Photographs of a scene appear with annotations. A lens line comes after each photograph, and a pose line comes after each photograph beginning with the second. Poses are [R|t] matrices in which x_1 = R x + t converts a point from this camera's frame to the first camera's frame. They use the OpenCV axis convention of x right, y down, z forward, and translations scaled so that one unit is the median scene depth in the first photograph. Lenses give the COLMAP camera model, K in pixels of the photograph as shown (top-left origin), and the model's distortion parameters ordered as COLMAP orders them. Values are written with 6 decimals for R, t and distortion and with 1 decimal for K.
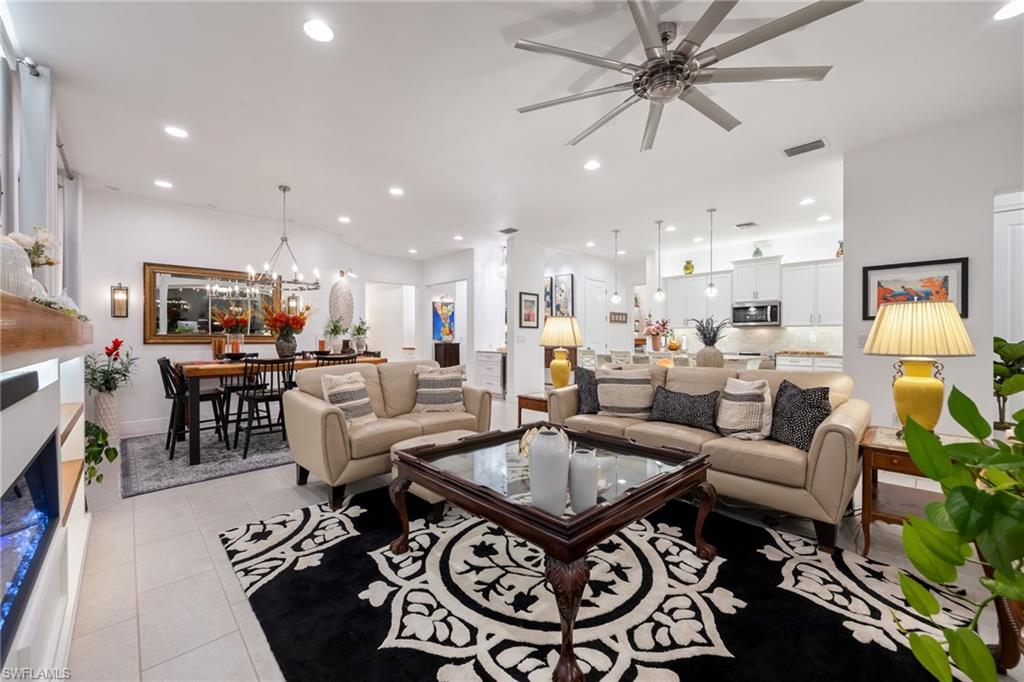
lens RADIAL K [[409.3, 0, 504.3], [0, 409.3, 338.1], [0, 0, 1]] dist [-0.007680, 0.000664]
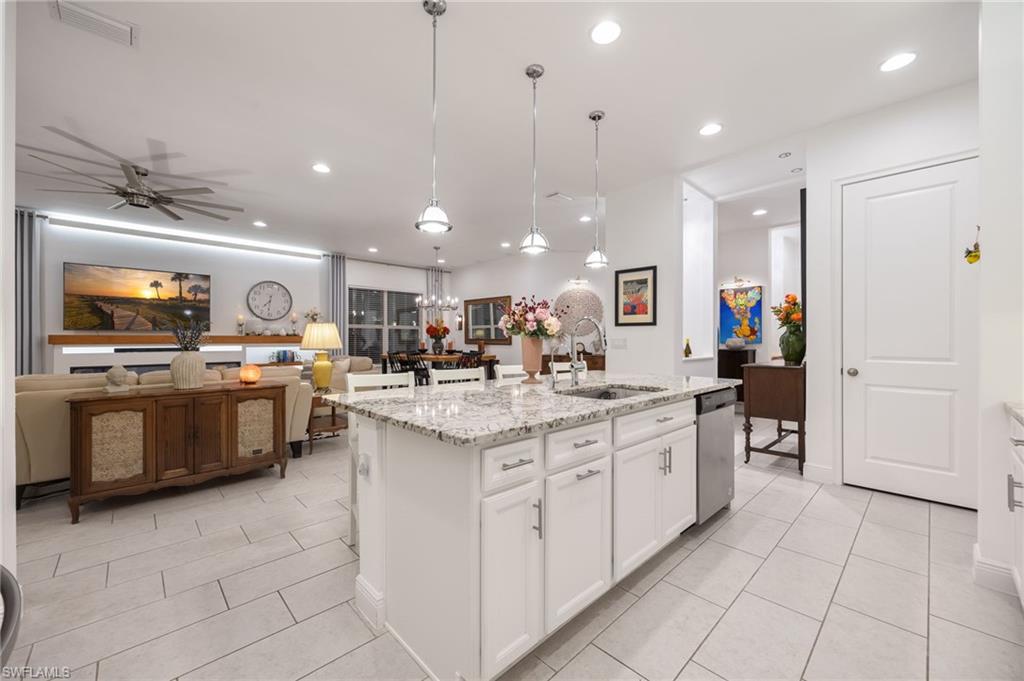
lens RADIAL K [[409.3, 0, 508.4], [0, 409.3, 342.4], [0, 0, 1]] dist [-0.007680, 0.000664]
pose [[-0.015142, 0.004904, -0.999873, 0.606948], [-0.002390, 0.999985, 0.004941, -0.001676], [0.999883, 0.002465, -0.015130, 0.735863]]
